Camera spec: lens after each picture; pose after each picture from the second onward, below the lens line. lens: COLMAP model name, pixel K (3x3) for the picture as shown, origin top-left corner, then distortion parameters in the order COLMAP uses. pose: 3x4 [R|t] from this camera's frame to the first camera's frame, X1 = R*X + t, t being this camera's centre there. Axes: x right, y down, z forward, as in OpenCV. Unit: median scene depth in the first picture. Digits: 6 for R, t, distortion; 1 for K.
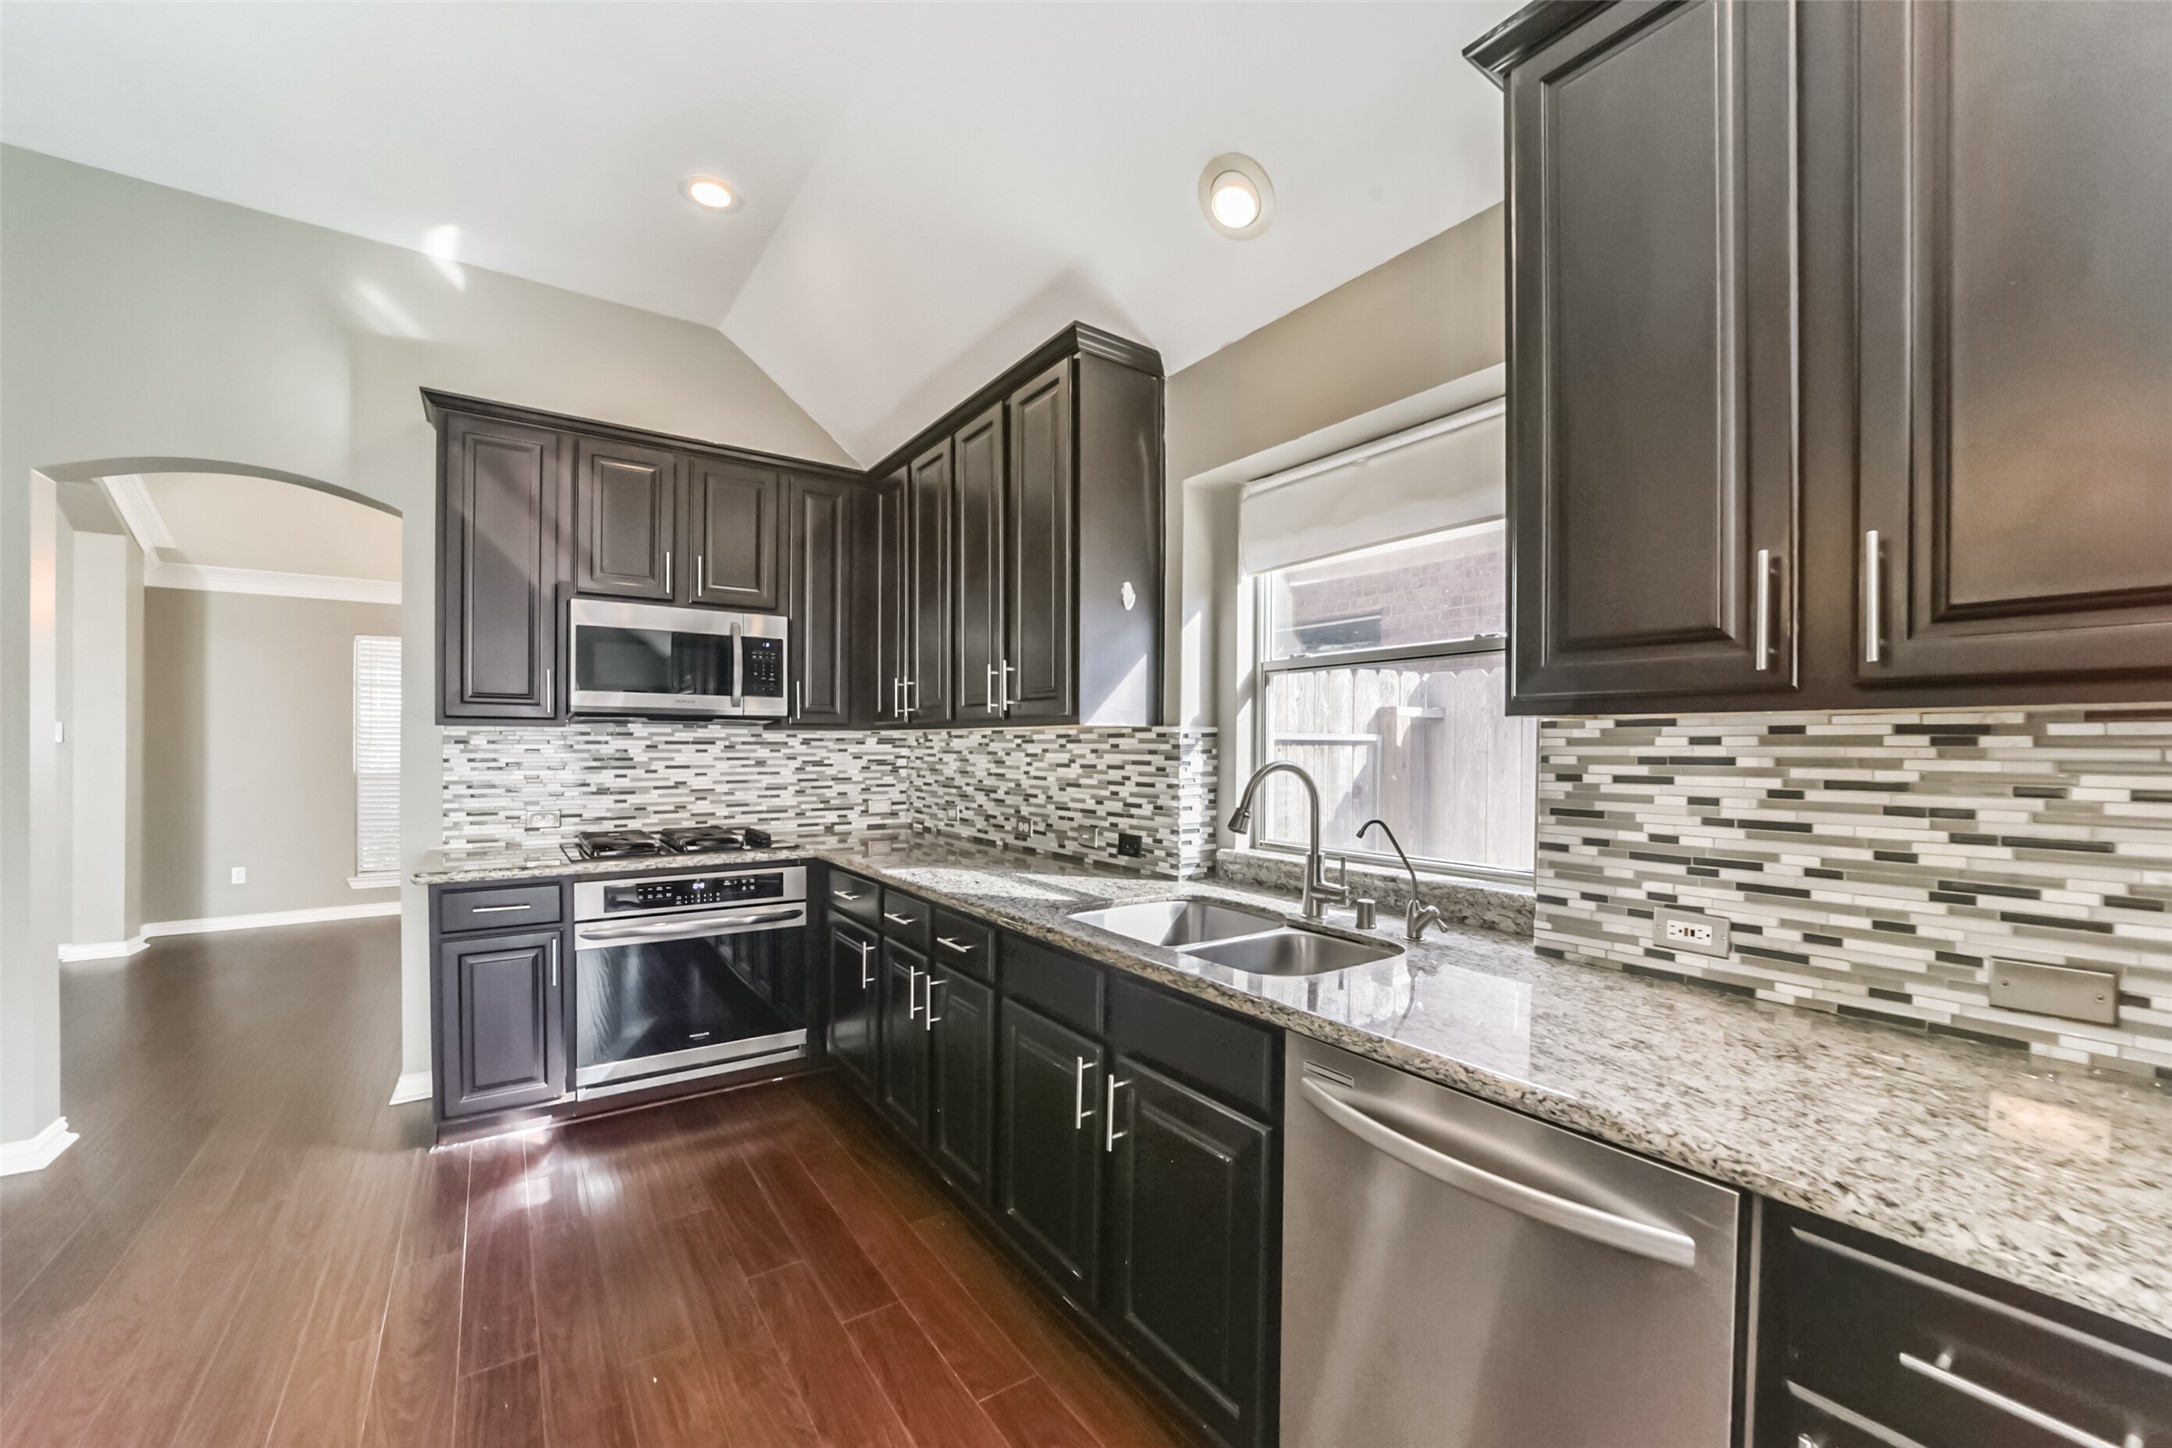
lens RADIAL K [[851.7, 0, 1085.6], [0, 851.7, 753.3], [0, 0, 1]] dist [-0.030999, 0.006408]
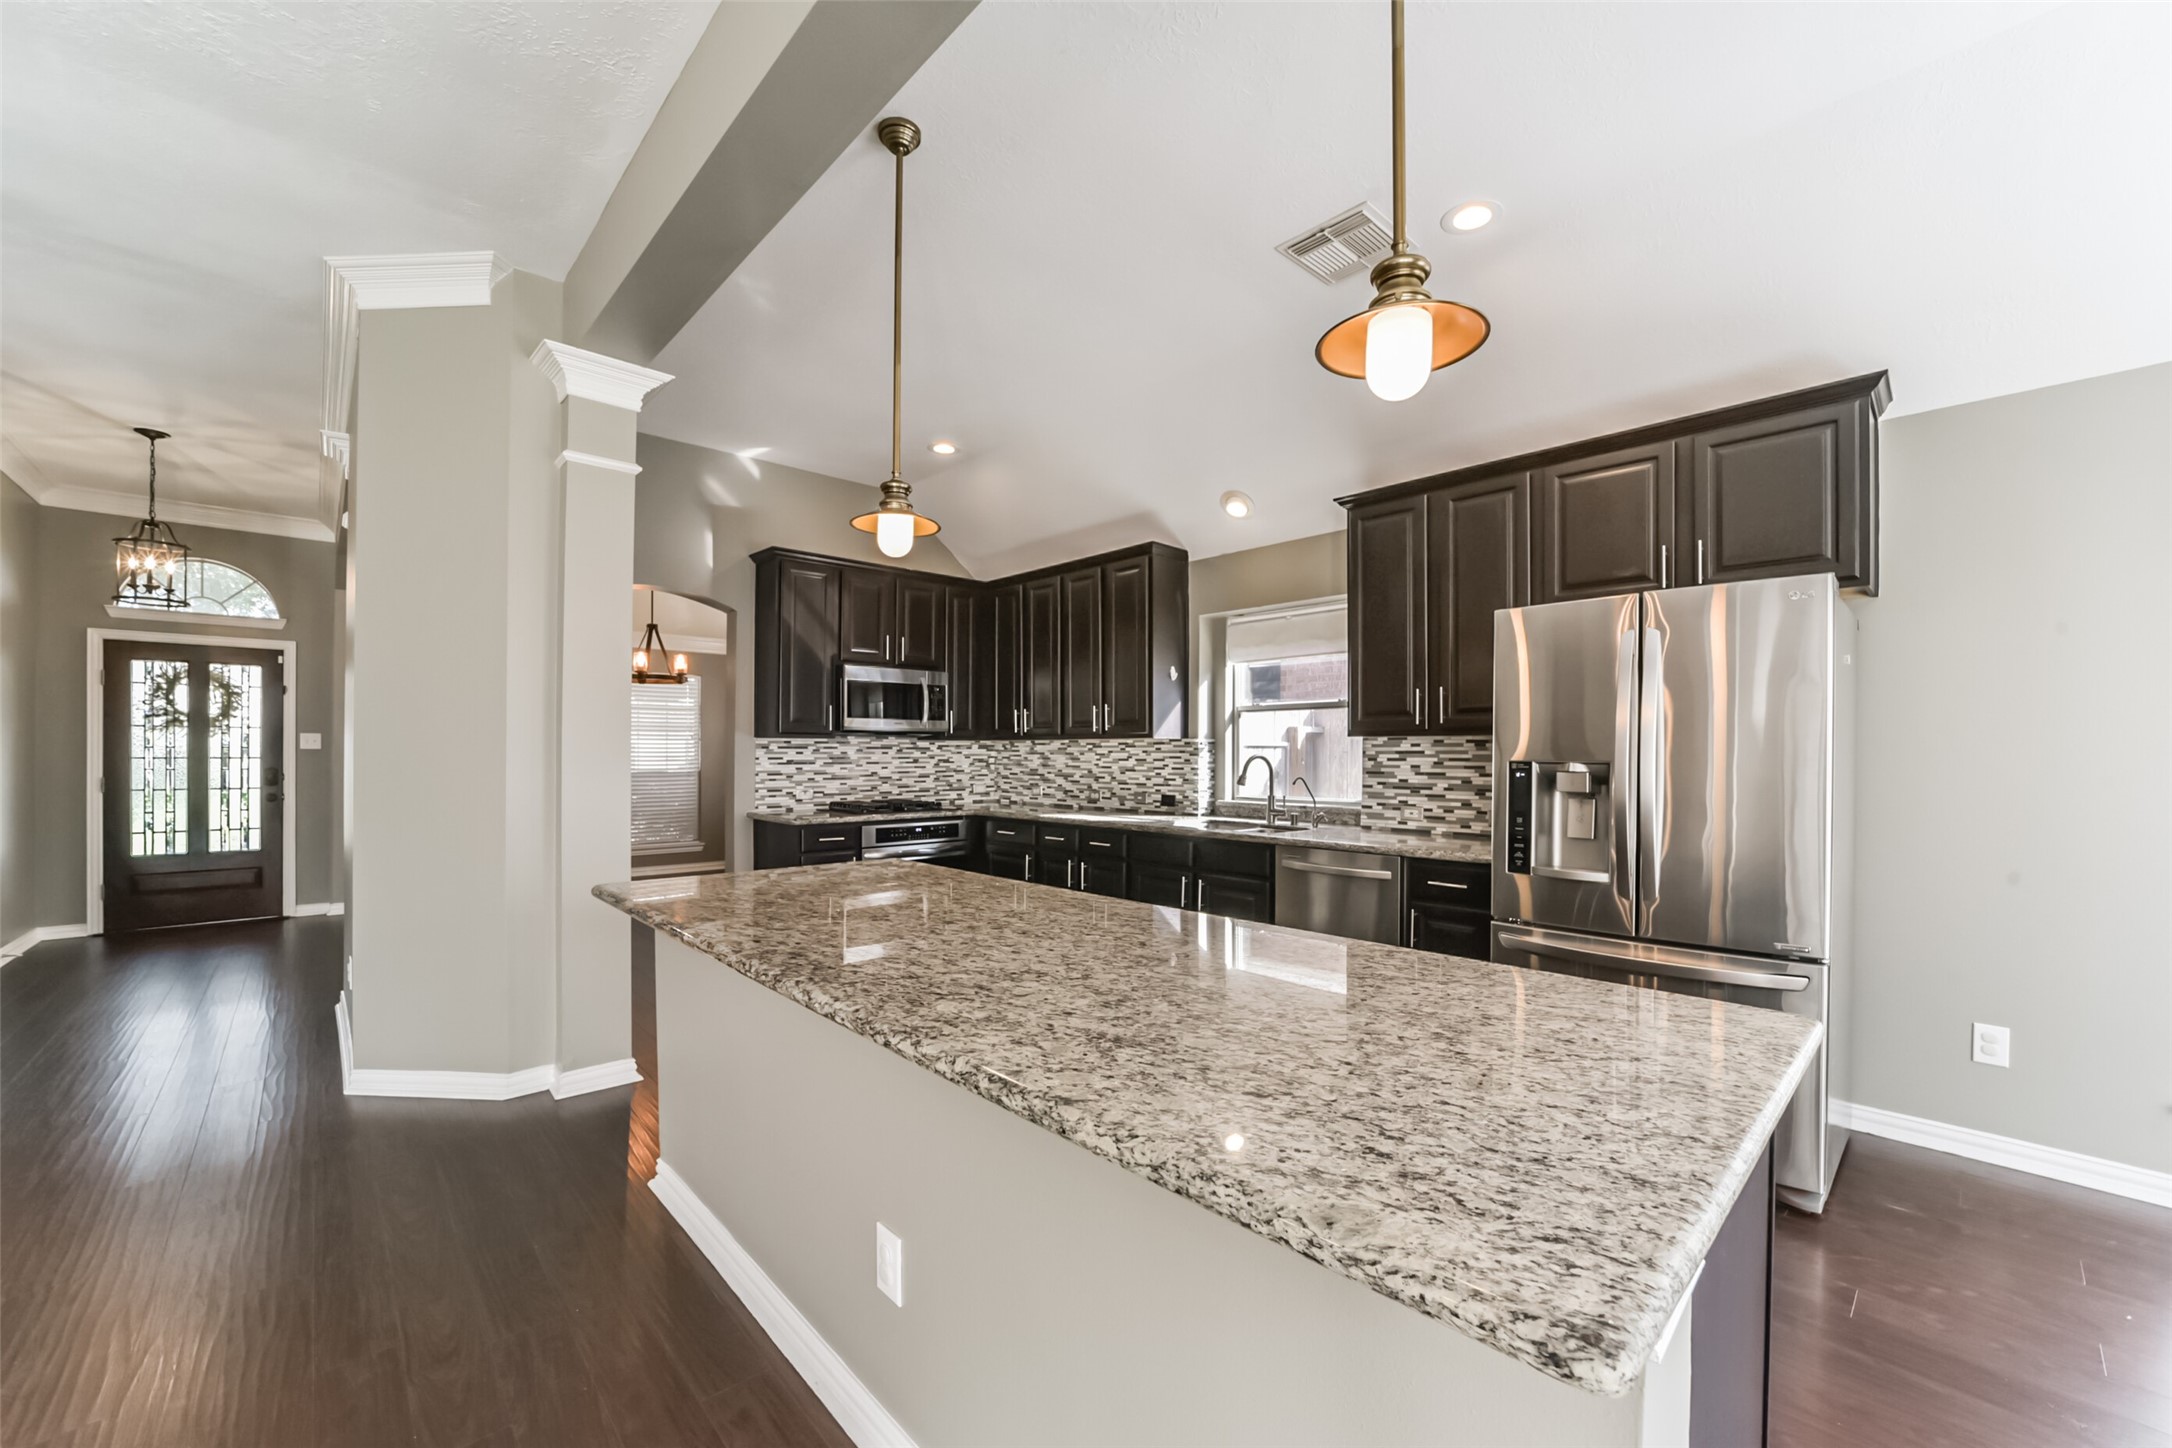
lens RADIAL K [[851.7, 0, 1081.4], [0, 851.7, 752.2], [0, 0, 1]] dist [-0.030999, 0.006408]
pose [[0.991572, -0.003174, 0.129514, -0.416118], [0.004335, 0.999953, -0.008682, 0.015975], [-0.129481, 0.009171, 0.991540, -0.937729]]
